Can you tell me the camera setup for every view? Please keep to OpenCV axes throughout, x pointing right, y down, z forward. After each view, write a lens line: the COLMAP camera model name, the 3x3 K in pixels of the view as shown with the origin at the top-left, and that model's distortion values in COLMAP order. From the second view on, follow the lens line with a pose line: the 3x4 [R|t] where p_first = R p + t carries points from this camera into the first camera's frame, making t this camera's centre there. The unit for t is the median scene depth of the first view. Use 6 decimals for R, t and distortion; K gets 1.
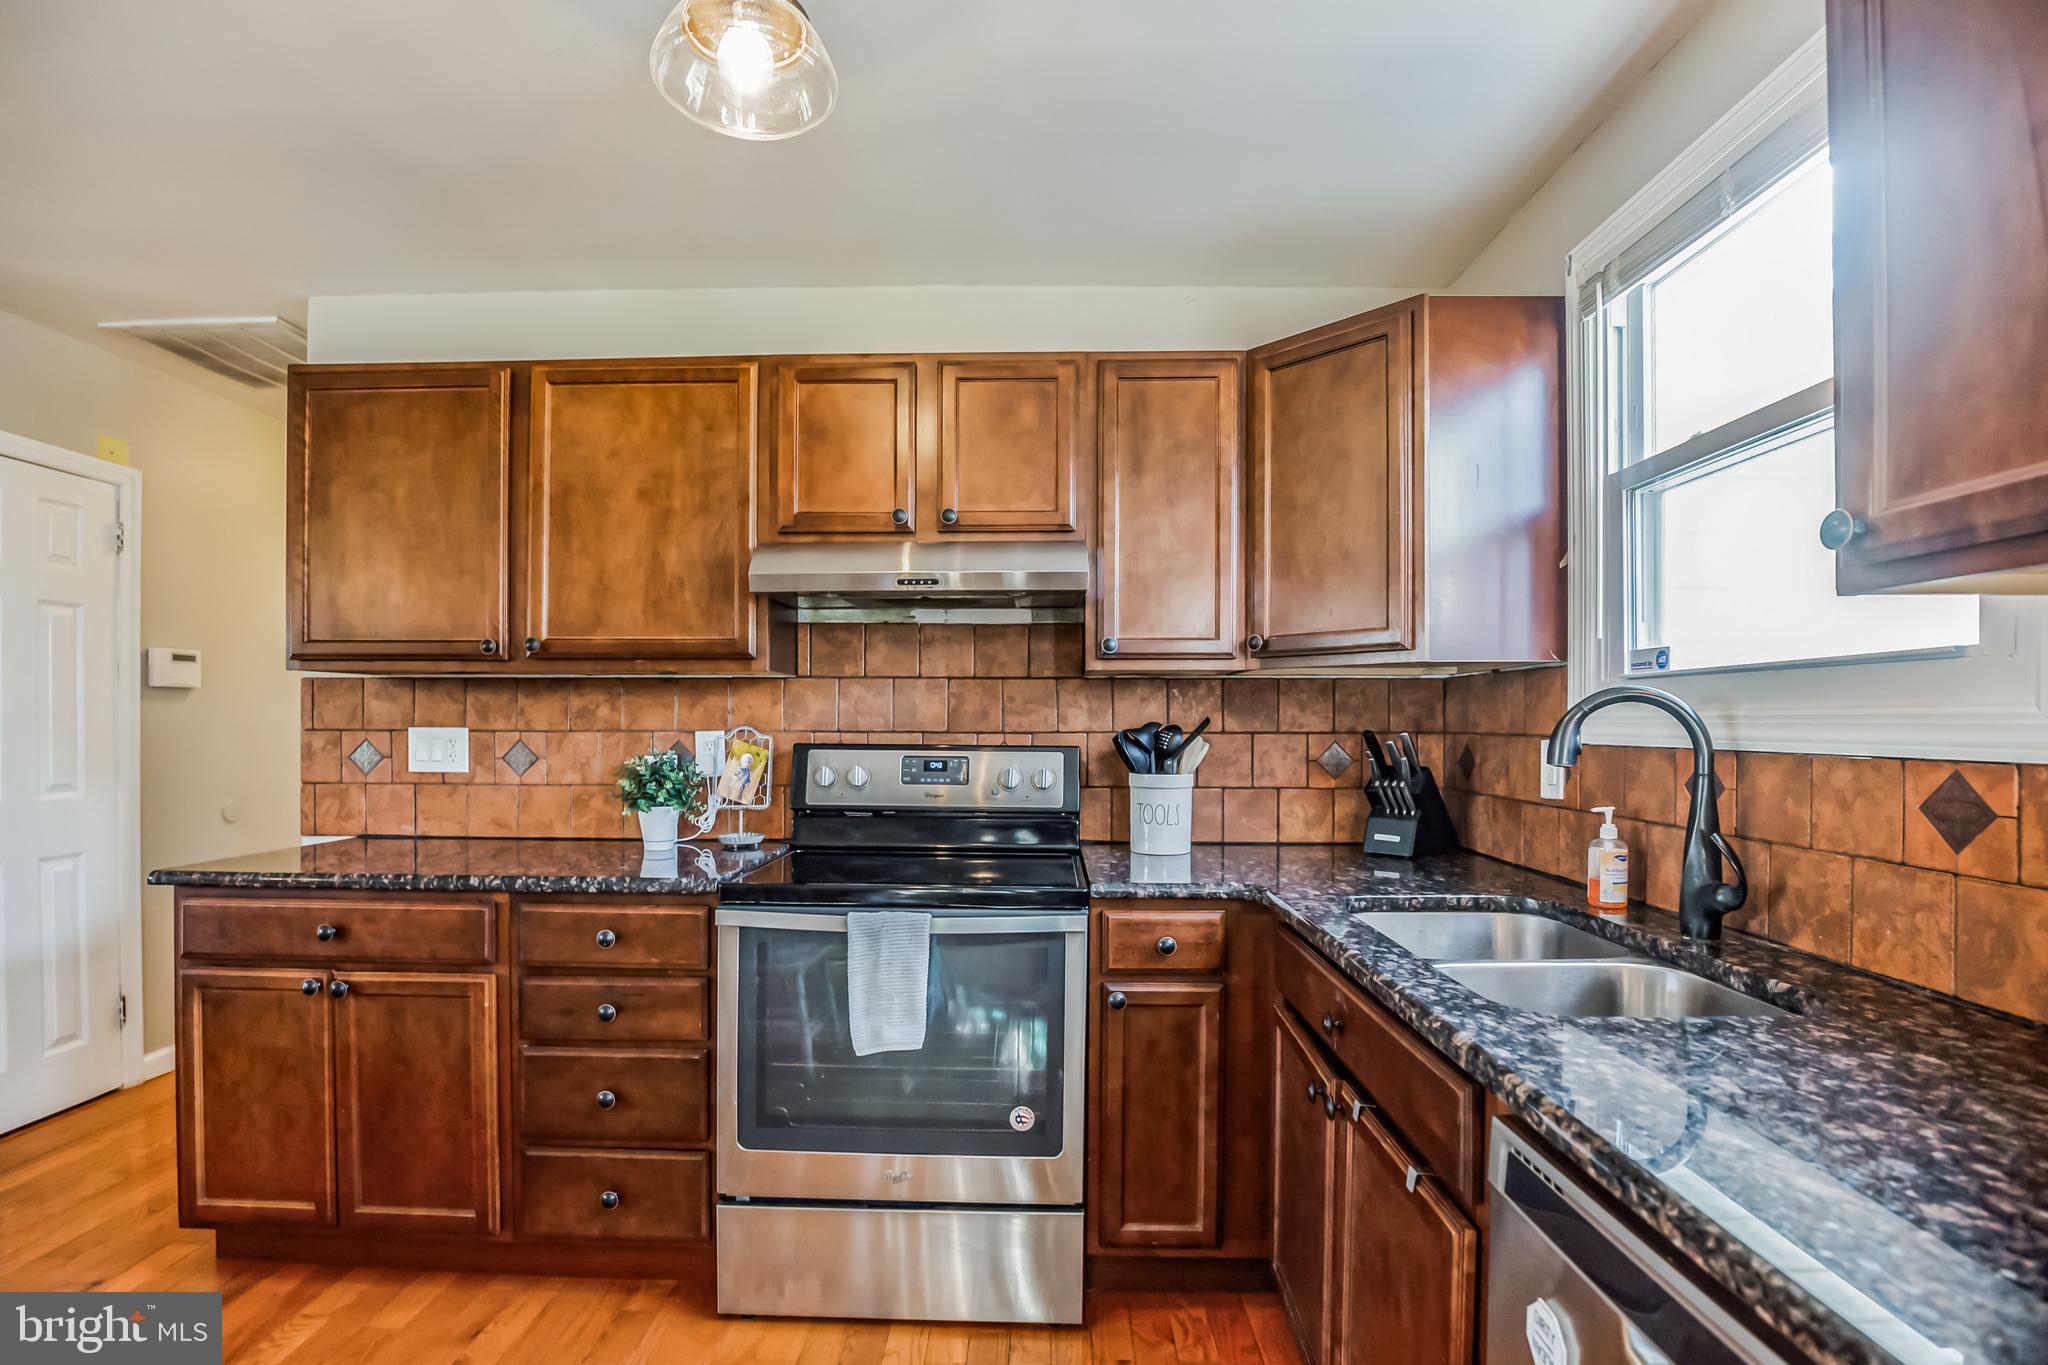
lens RADIAL K [[965.3, 0, 1019.2], [0, 965.3, 730.1], [0, 0, 1]] dist [-0.034420, 0.000135]
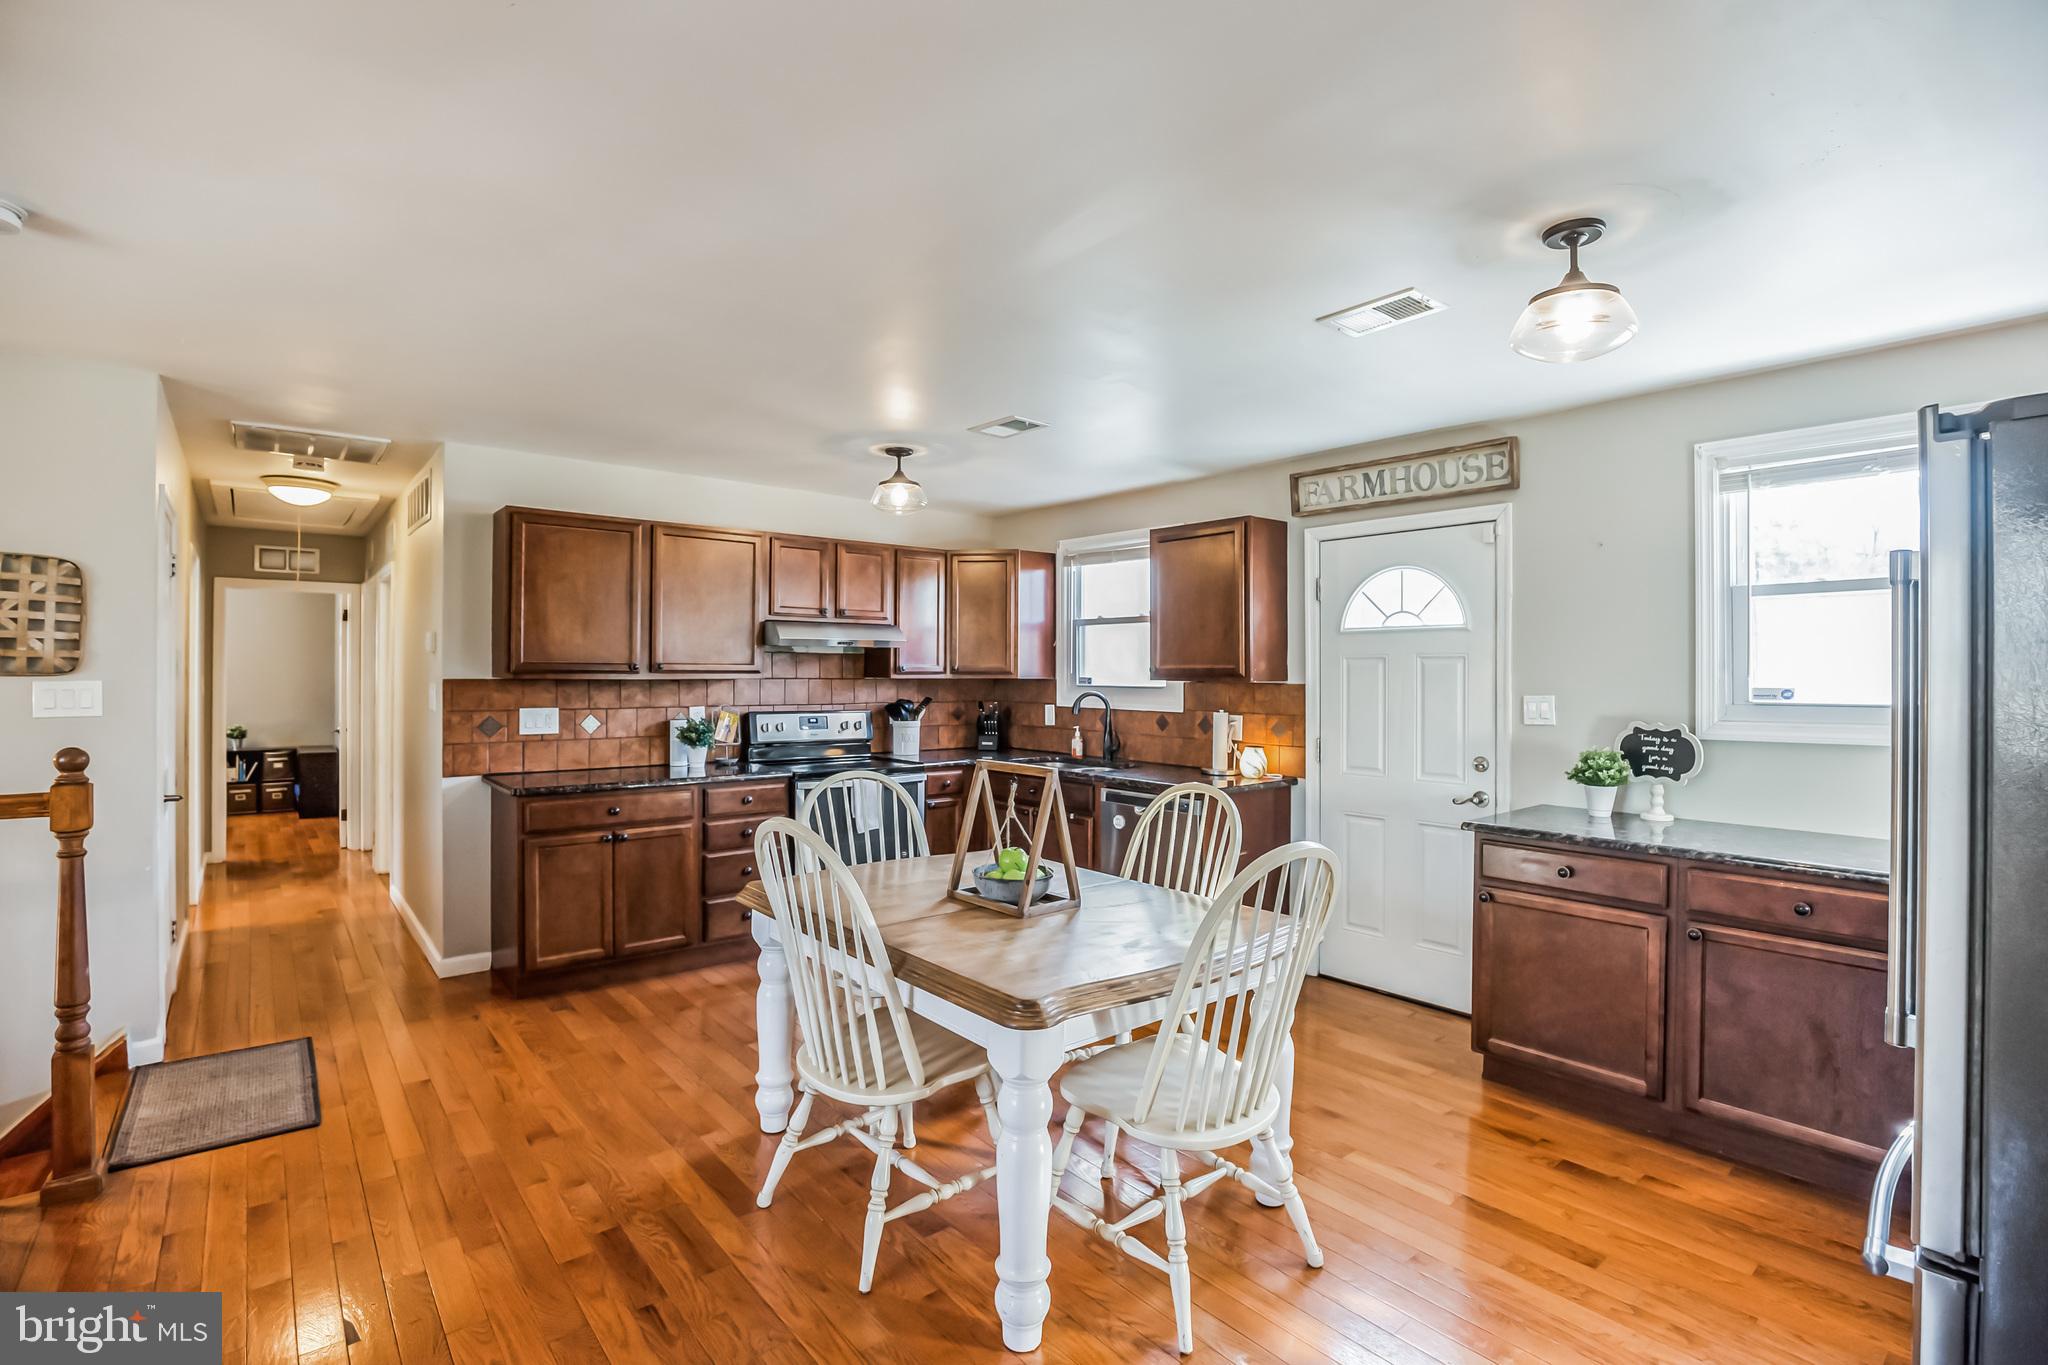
lens RADIAL K [[948.4, 0, 1024.0], [0, 948.4, 682.5], [0, 0, 1]] dist [-0.000471, 0.000073]
pose [[0.753696, -0.004857, 0.657205, -1.219928], [0.001738, 0.999984, 0.005397, -0.064088], [-0.657220, -0.002925, 0.753693, -0.979187]]
